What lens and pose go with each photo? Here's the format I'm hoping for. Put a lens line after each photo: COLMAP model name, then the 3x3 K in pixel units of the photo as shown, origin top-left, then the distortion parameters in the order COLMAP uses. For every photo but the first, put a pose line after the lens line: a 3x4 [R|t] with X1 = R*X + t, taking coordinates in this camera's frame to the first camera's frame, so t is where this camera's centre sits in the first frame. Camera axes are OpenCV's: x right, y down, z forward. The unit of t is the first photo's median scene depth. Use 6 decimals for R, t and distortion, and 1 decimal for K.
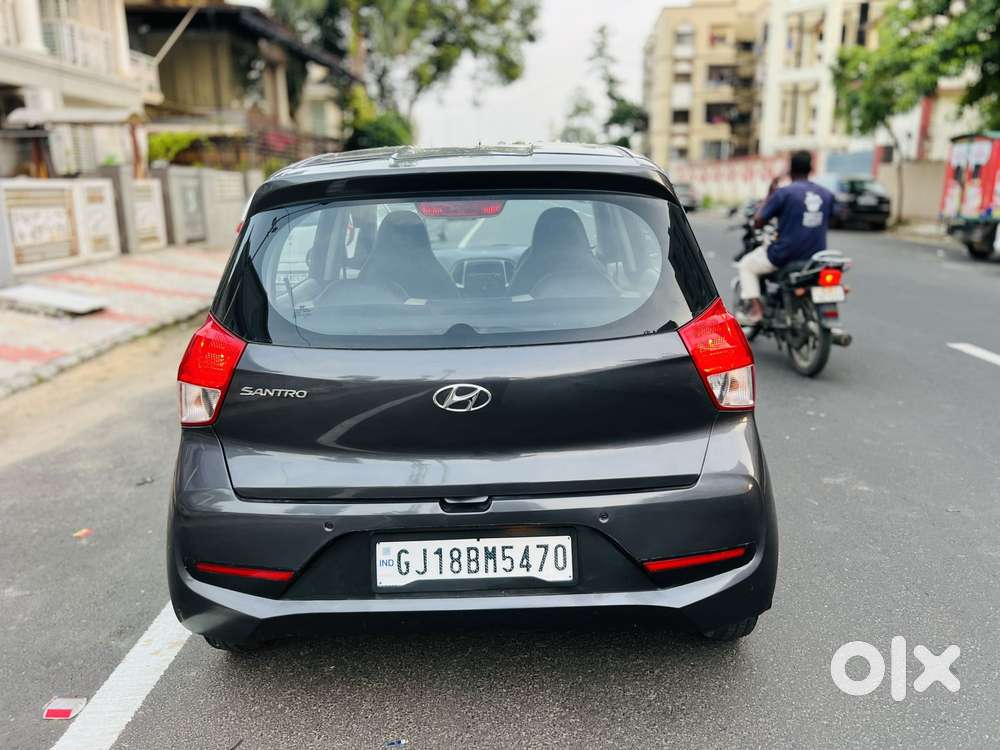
lens RADIAL K [[750.6, 0, 503.0], [0, 750.6, 372.5], [0, 0, 1]] dist [0.040956, -0.048239]
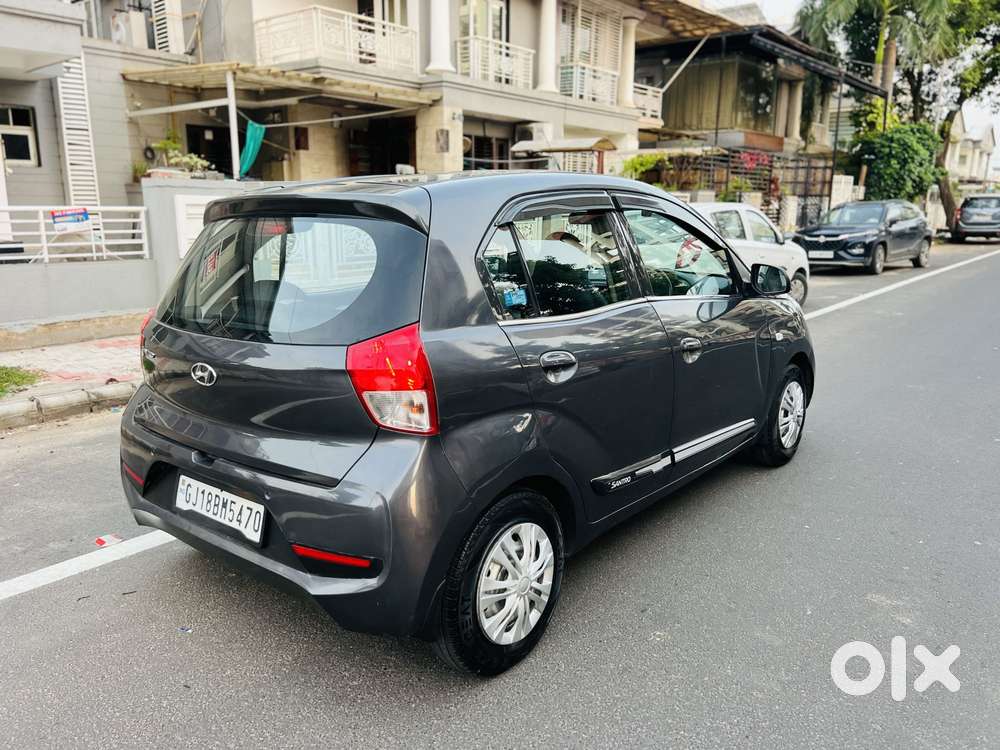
lens RADIAL K [[757.5, 0, 501.7], [0, 757.5, 377.2], [0, 0, 1]] dist [0.007146, -0.003251]
pose [[0.775759, 0.151460, -0.612584, 0.176914], [-0.162210, 0.986010, 0.038369, -0.014543], [0.609825, 0.069602, 0.789474, 0.044853]]
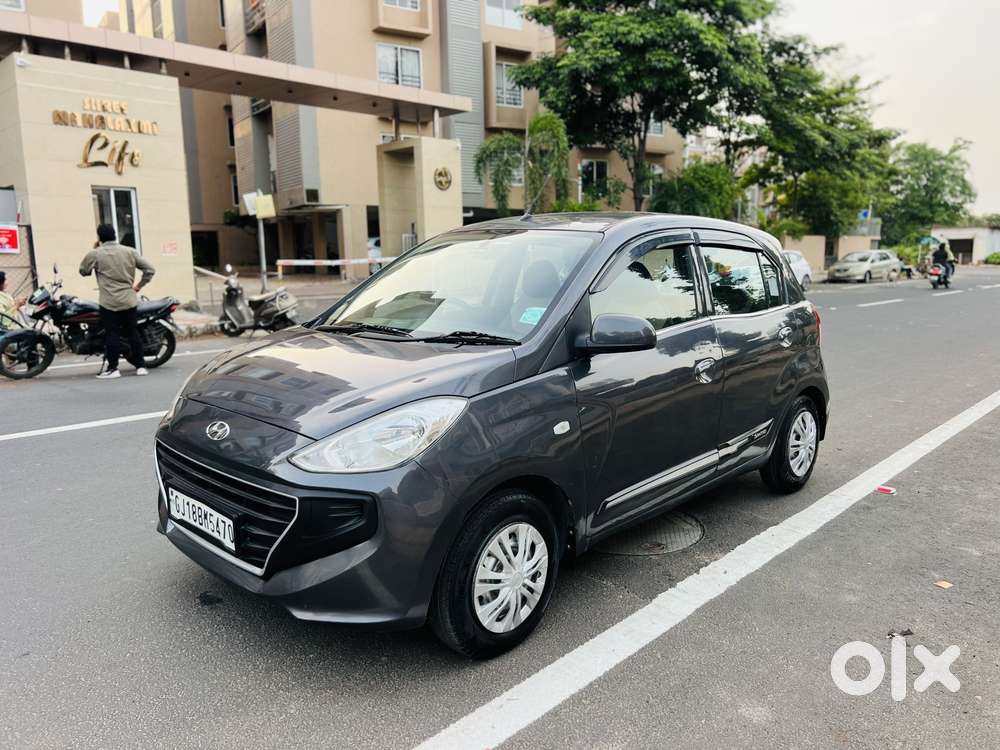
lens RADIAL K [[761.0, 0, 500.6], [0, 761.0, 372.4], [0, 0, 1]] dist [0.010525, -0.005771]
pose [[-0.727872, -0.091928, 0.679523, -0.222395], [0.182888, 0.929051, 0.321585, -0.130789], [-0.660874, 0.358349, -0.659417, 0.547305]]
